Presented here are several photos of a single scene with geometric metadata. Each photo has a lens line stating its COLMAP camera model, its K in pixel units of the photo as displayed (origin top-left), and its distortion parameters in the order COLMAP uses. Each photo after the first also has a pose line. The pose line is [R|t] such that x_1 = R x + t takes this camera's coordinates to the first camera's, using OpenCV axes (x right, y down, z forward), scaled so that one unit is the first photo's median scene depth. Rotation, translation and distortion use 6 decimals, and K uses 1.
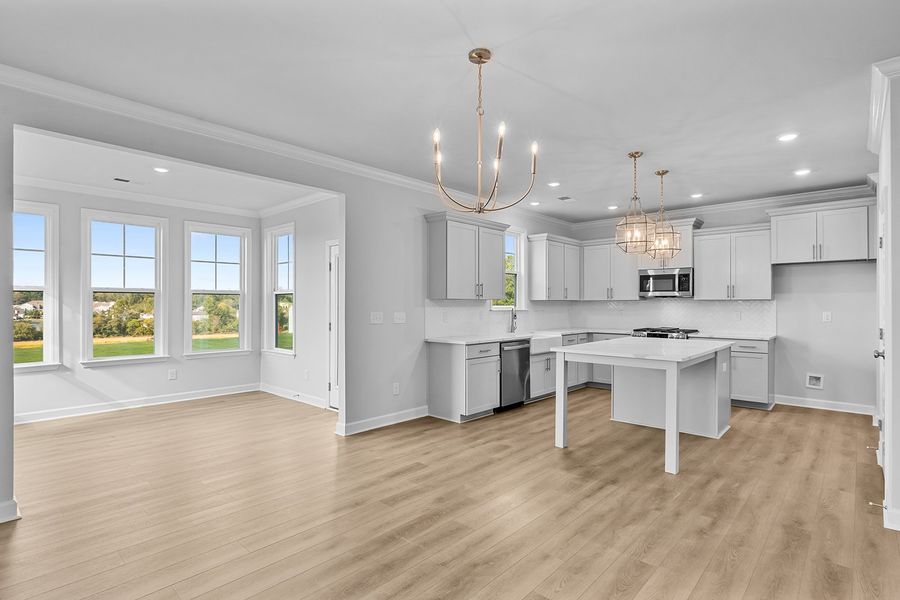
lens RADIAL K [[448.3, 0, 449.0], [0, 448.3, 304.0], [0, 0, 1]] dist [-0.003077, -0.000297]
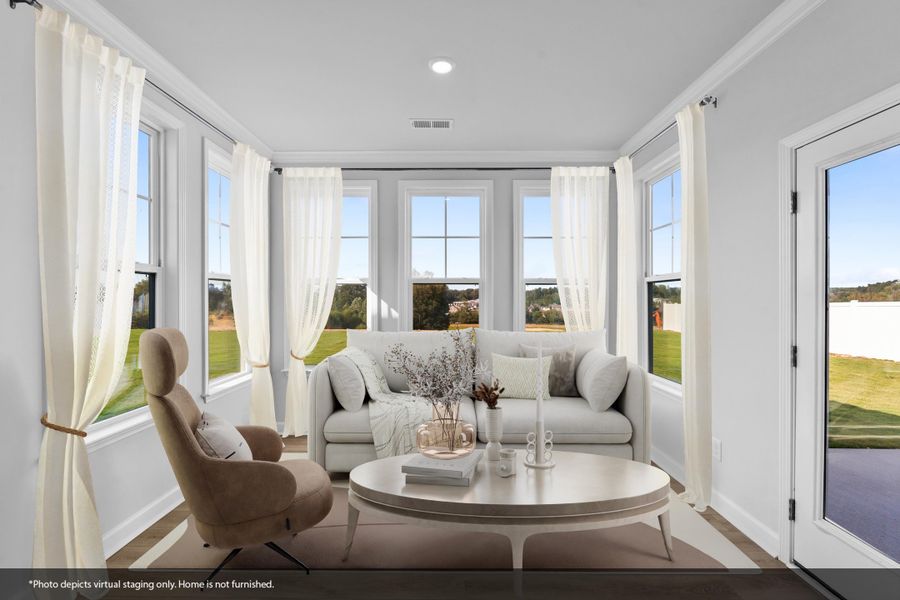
lens RADIAL K [[399.6, 0, 448.6], [0, 399.6, 301.2], [0, 0, 1]] dist [0.000415, -0.000009]
pose [[0.671605, 0.002967, -0.740903, -0.224514], [0.000351, 0.999991, 0.004323, 0.001706], [0.740909, -0.003164, 0.671598, 0.582539]]
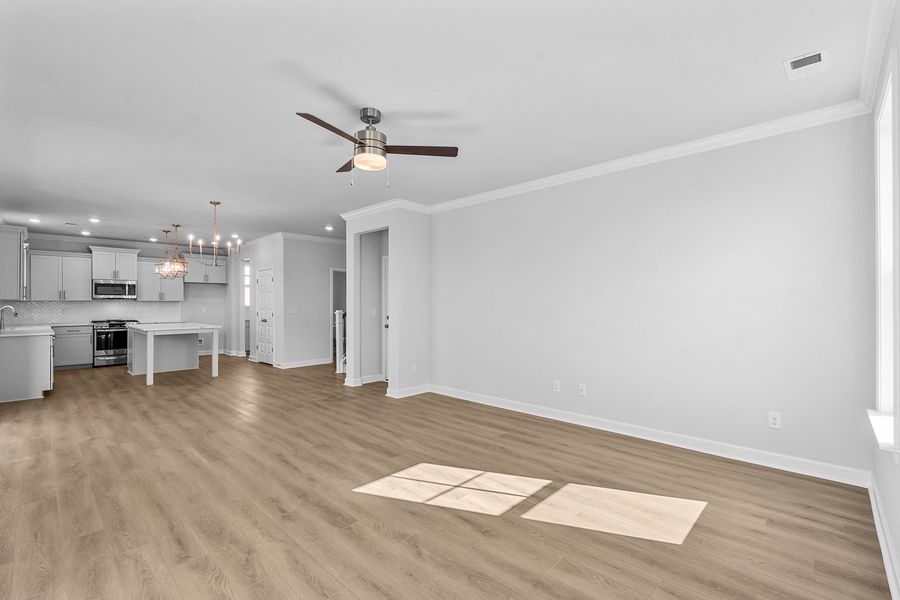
lens RADIAL K [[398.7, 0, 448.6], [0, 398.7, 300.0], [0, 0, 1]] dist [-0.003836, -0.000285]
pose [[0.018589, 0.007560, 0.999799, -1.015242], [0.001603, 0.999970, -0.007591, 0.000248], [-0.999826, 0.001744, 0.018576, -0.157196]]
